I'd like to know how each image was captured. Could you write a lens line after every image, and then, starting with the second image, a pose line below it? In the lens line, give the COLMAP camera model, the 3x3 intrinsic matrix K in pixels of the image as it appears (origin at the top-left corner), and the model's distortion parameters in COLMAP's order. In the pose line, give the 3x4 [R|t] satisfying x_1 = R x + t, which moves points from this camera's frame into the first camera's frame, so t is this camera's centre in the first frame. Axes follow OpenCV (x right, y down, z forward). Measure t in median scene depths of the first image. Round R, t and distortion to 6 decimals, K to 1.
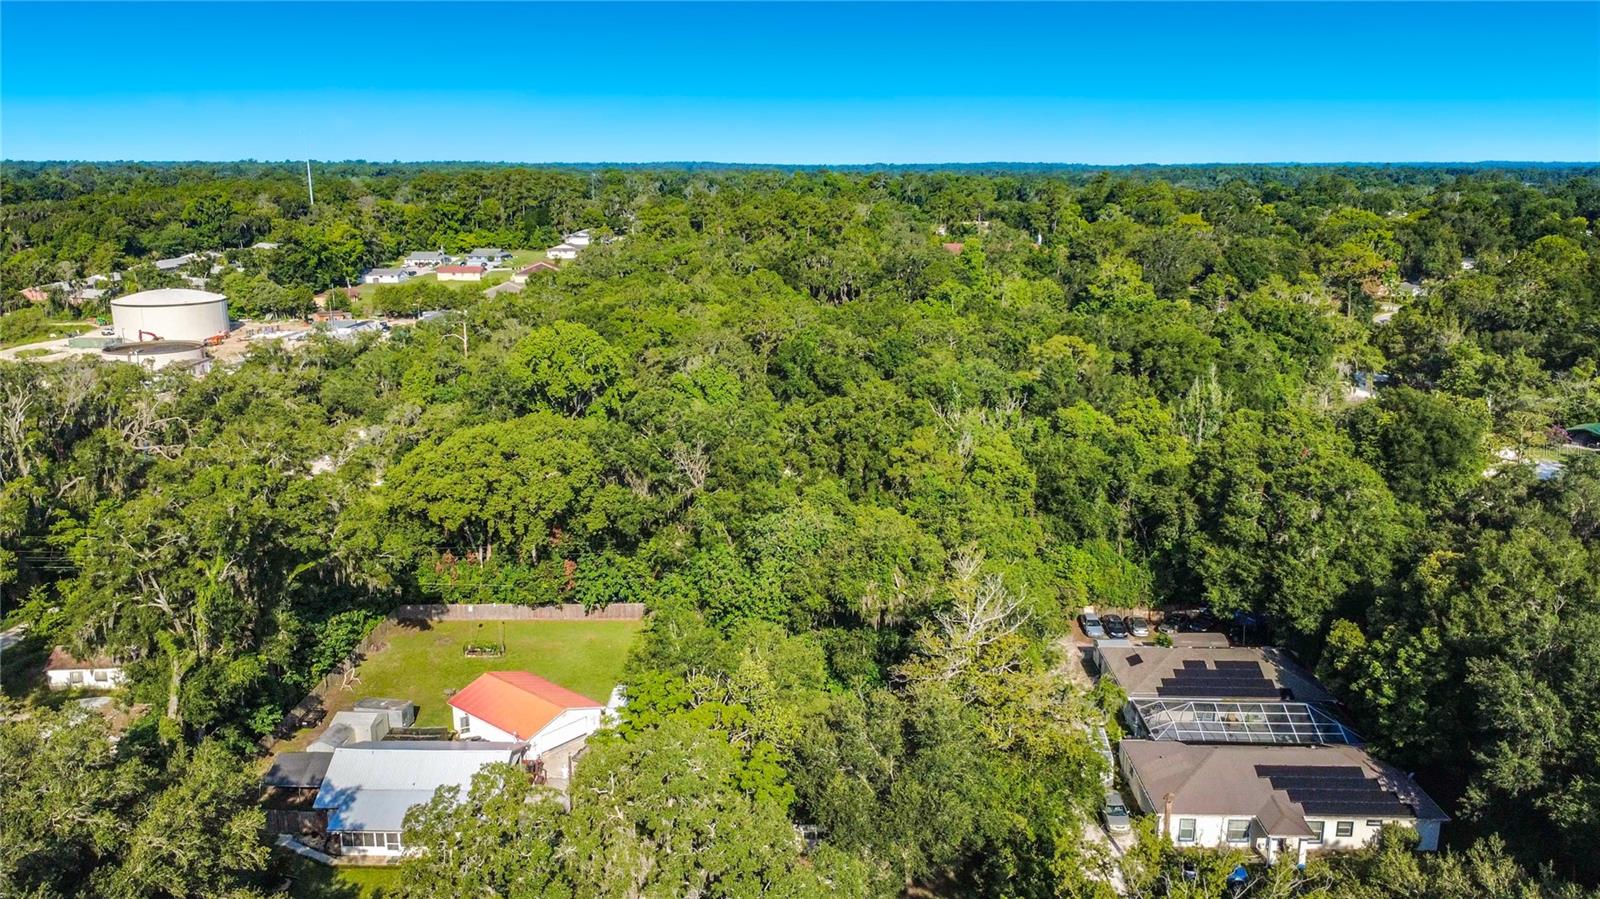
lens RADIAL K [[1199.5, 0, 800.0], [0, 1199.5, 449.5], [0, 0, 1]] dist [0.018935, 0.002139]
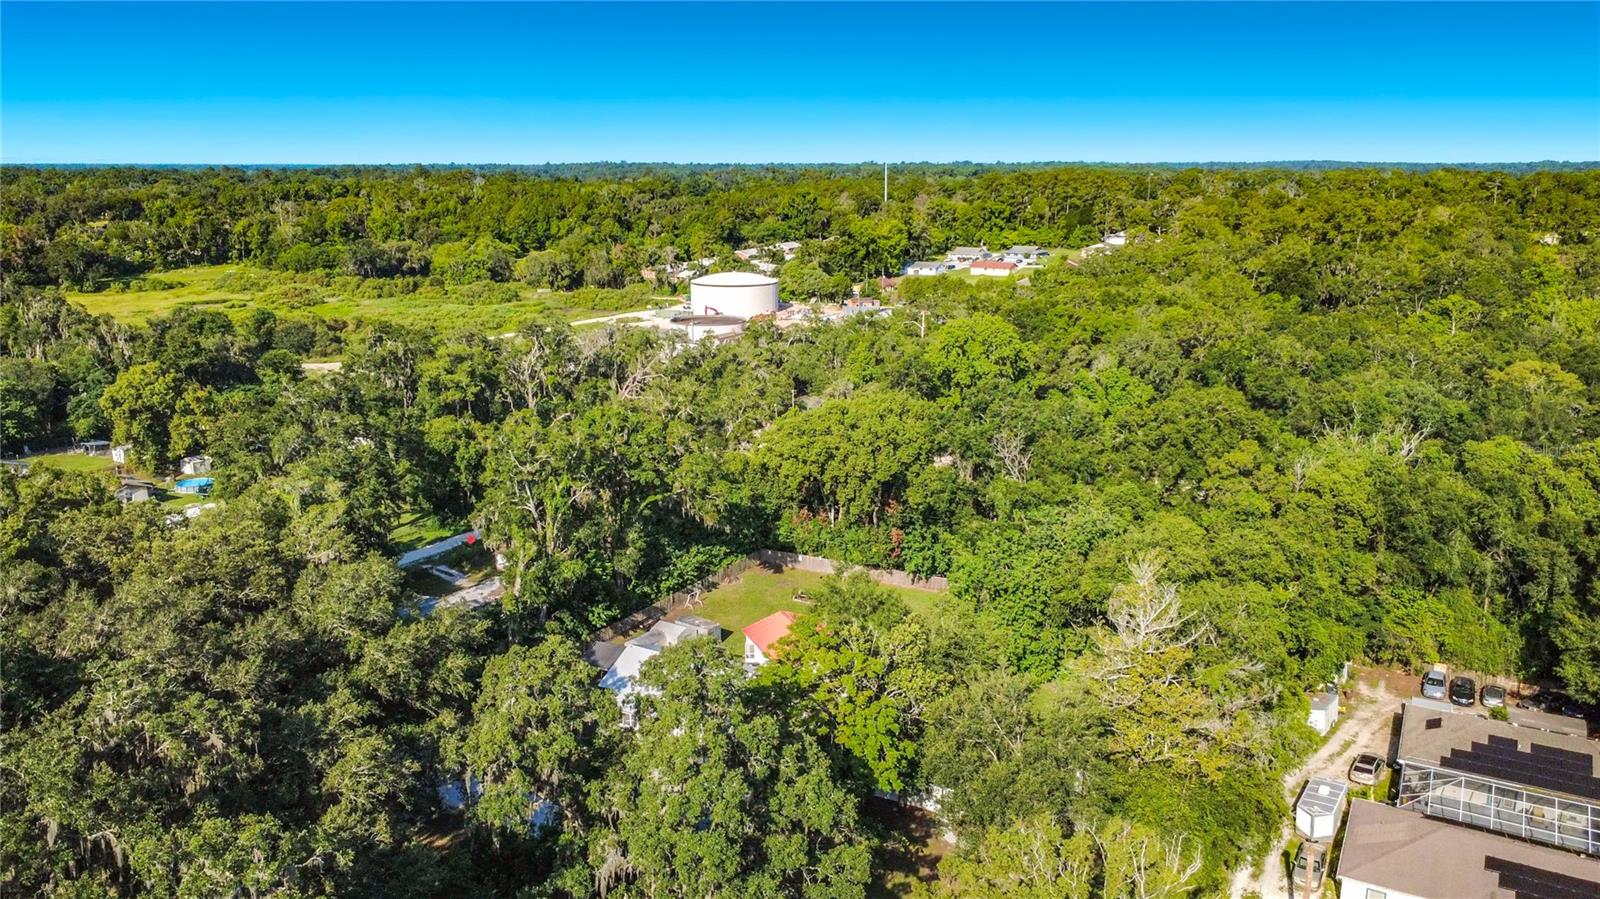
lens RADIAL K [[1199.5, 0, 800.0], [0, 1199.5, 449.5], [0, 0, 1]] dist [0.018935, 0.002139]
pose [[0.883690, 0.107482, -0.455565, 0.158614], [-0.107559, 0.993863, 0.025843, 0.001633], [0.455547, 0.026162, 0.889827, -0.002214]]
